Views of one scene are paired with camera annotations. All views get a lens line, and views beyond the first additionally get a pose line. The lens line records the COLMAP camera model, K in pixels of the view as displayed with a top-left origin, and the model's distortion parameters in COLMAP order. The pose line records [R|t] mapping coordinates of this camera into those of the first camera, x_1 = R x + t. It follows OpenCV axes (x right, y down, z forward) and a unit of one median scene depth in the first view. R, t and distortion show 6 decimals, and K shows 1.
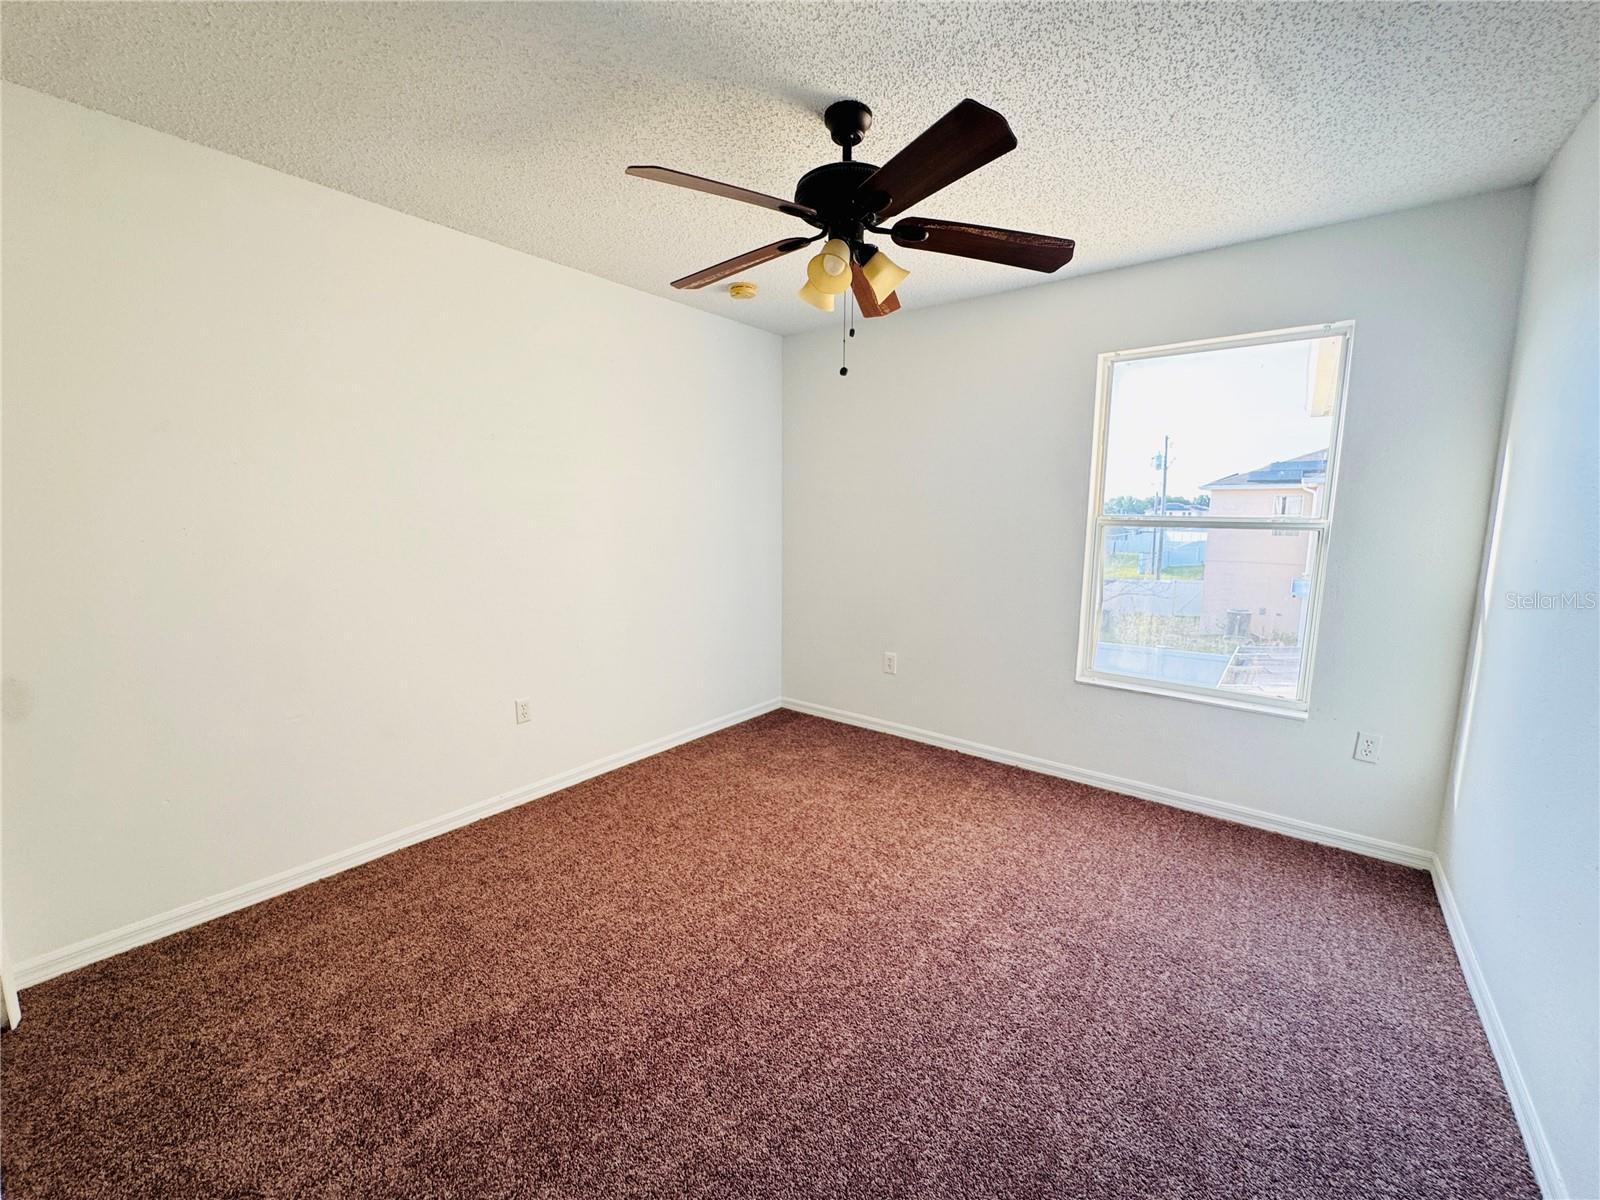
lens RADIAL K [[643.1, 0, 800.0], [0, 643.1, 600.0], [0, 0, 1]] dist [-0.002462, 0.000422]
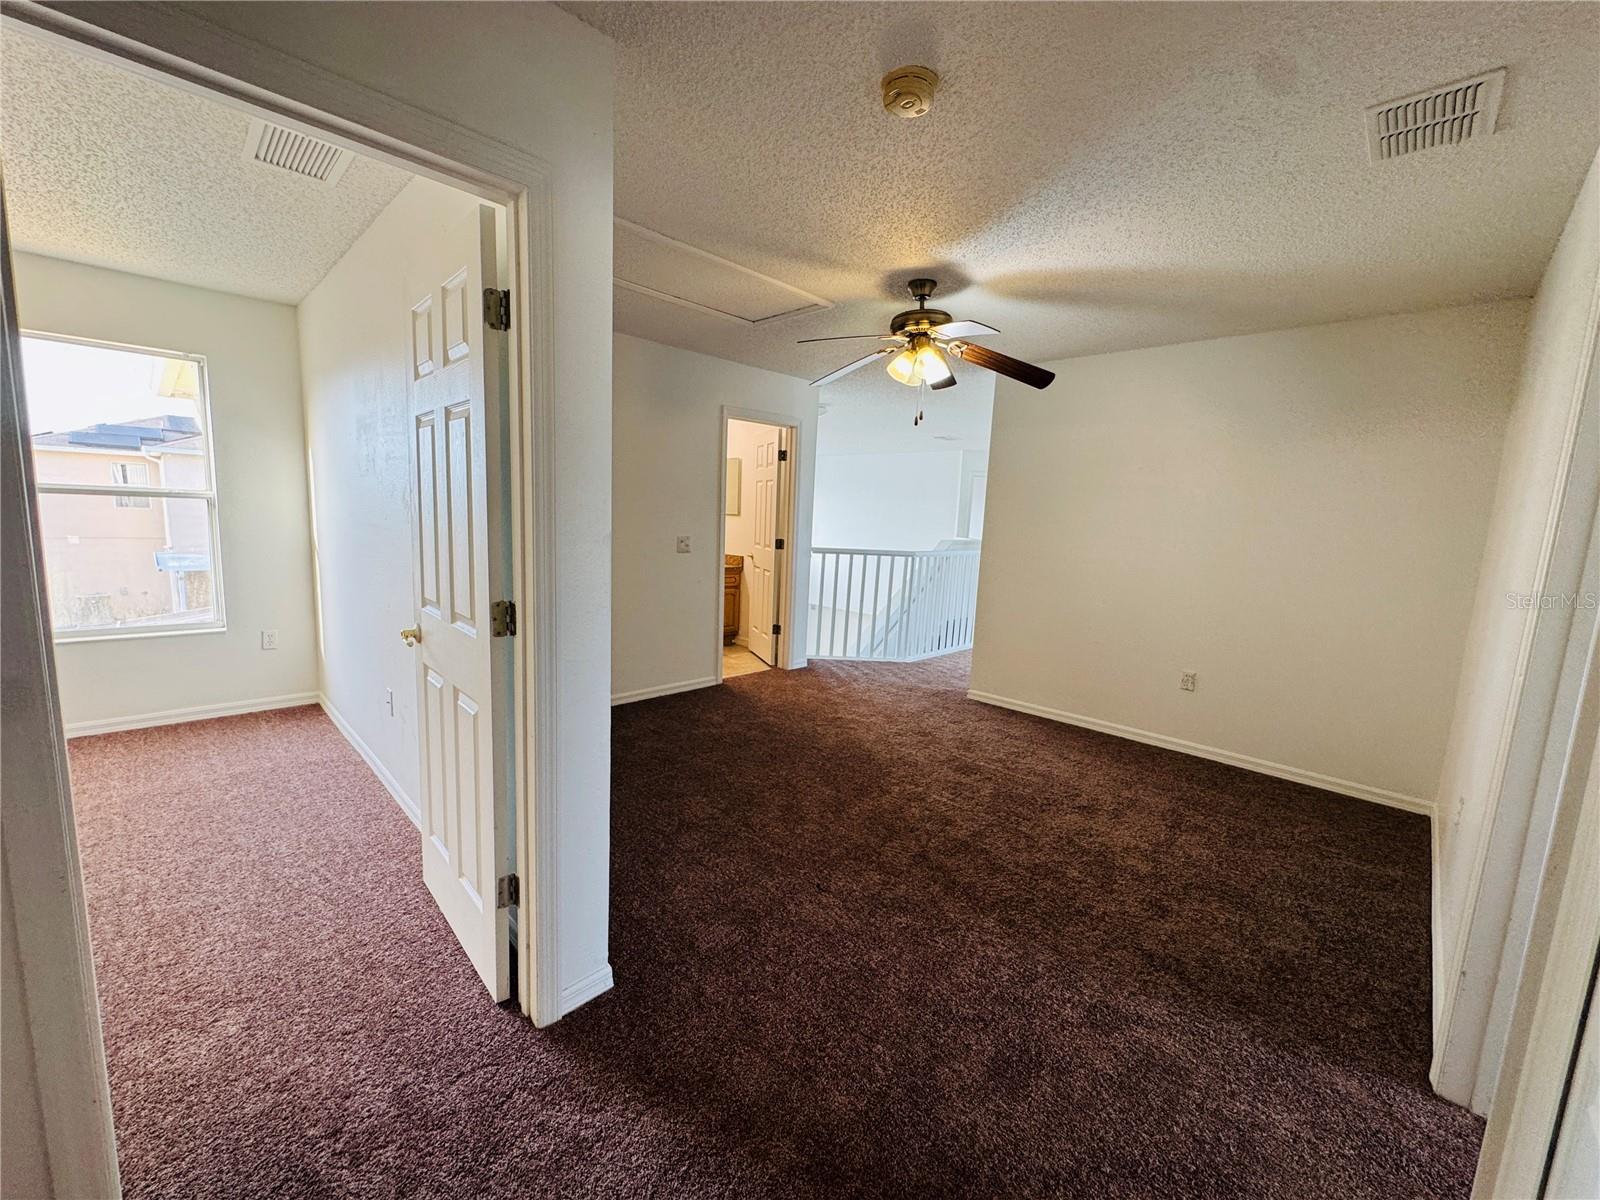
lens RADIAL K [[643.1, 0, 800.0], [0, 643.1, 600.0], [0, 0, 1]] dist [-0.002462, 0.000422]
pose [[0.119352, -0.135619, 0.983546, -0.461988], [0.094879, 0.987651, 0.124671, 0.059453], [-0.988308, 0.078438, 0.130746, -0.462493]]
